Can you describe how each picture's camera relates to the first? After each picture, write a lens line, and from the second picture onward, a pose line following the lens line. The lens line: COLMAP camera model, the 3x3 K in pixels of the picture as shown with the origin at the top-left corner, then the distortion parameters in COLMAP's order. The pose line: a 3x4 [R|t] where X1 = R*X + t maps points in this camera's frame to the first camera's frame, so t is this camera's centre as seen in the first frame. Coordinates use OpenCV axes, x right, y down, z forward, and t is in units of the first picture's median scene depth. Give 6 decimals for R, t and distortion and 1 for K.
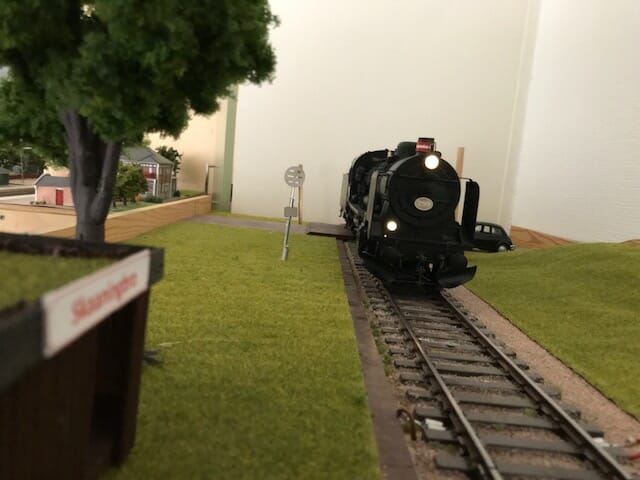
lens RADIAL K [[535.8, 0, 320.0], [0, 535.8, 240.0], [0, 0, 1]] dist [-0.007412, 0.006099]
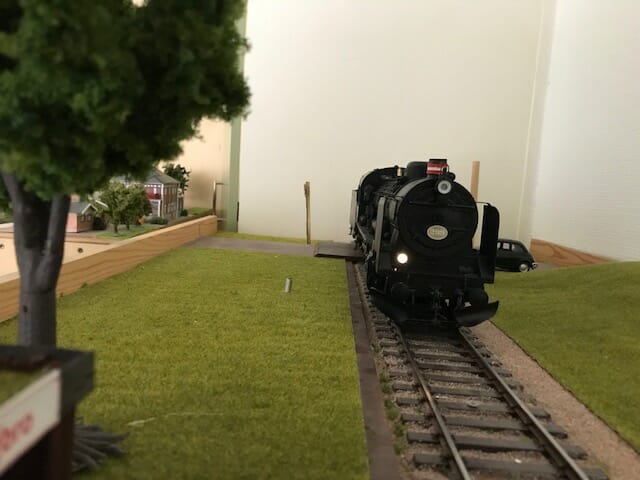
lens RADIAL K [[535.8, 0, 320.0], [0, 535.8, 240.0], [0, 0, 1]] dist [-0.007412, 0.006099]
pose [[0.999209, -0.027677, -0.028555, 0.026452], [0.027285, 0.999529, -0.014029, -0.057041], [0.028930, 0.013239, 0.999494, 0.112290]]
